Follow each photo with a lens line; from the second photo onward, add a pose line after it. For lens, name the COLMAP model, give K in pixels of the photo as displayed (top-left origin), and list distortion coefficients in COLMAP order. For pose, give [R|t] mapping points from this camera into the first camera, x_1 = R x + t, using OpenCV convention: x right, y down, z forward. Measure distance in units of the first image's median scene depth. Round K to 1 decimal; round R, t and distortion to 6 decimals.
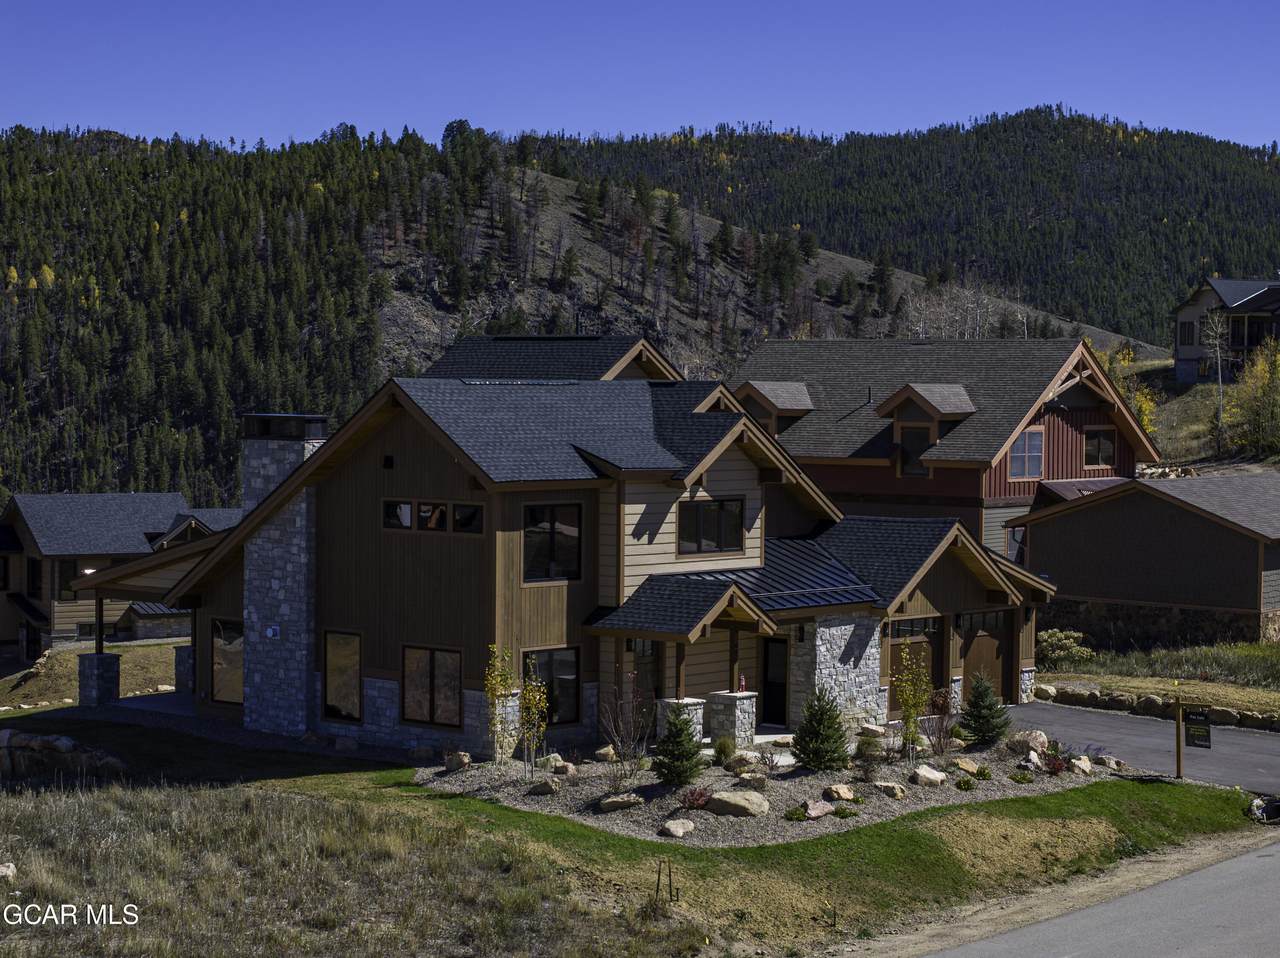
lens RADIAL K [[2724.9, 0, 640.0], [0, 2724.9, 479.0], [0, 0, 1]] dist [-0.220681, 1.587288]
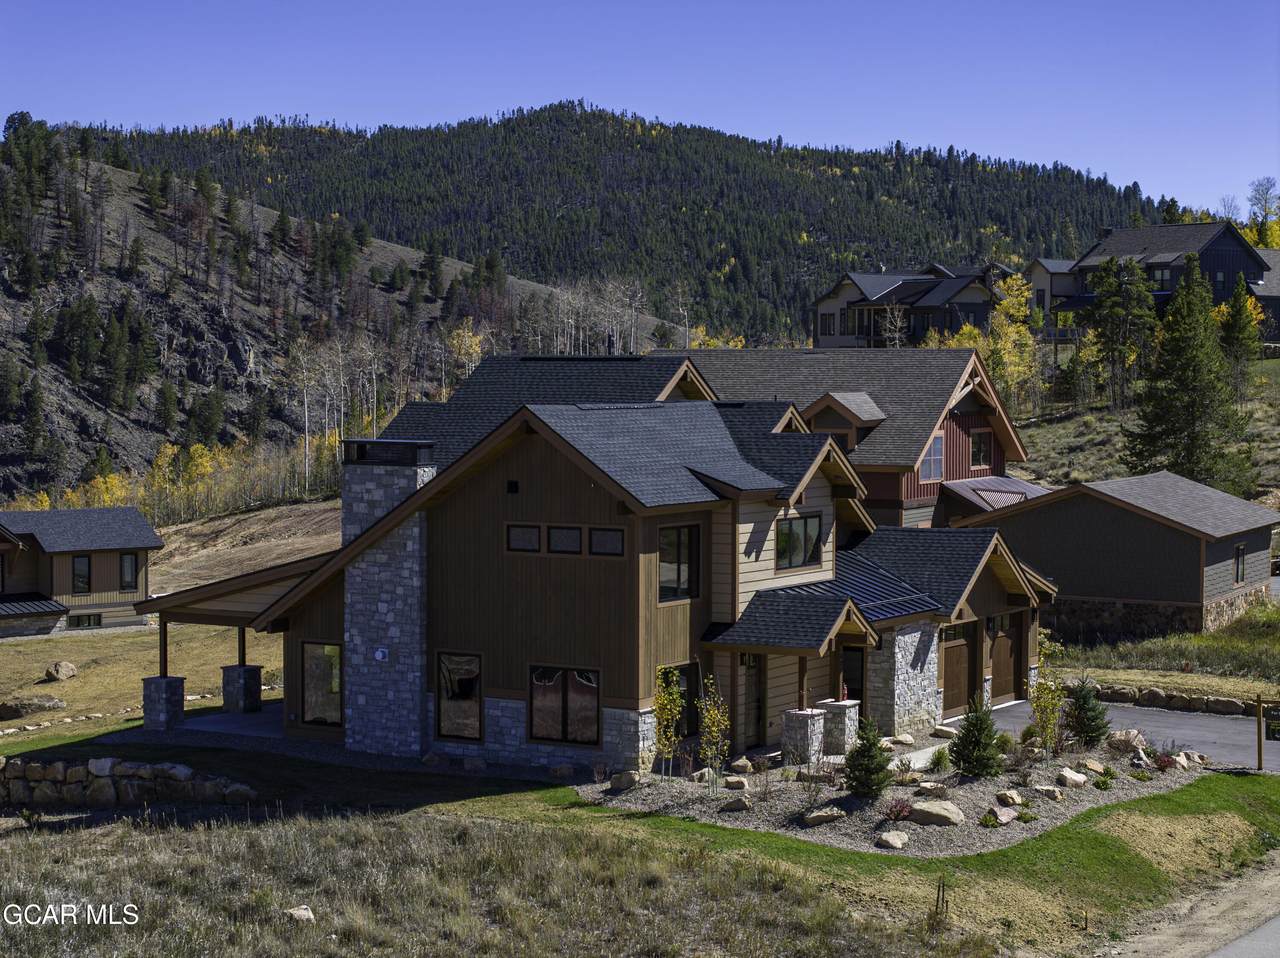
lens RADIAL K [[2586.2, 0, 640.0], [0, 2586.2, 479.0], [0, 0, 1]] dist [-0.199807, 1.512101]
pose [[0.984603, -0.014692, 0.174189, -0.203104], [0.013064, 0.999860, 0.010490, -0.017770], [-0.174319, -0.008053, 0.984656, 0.032875]]
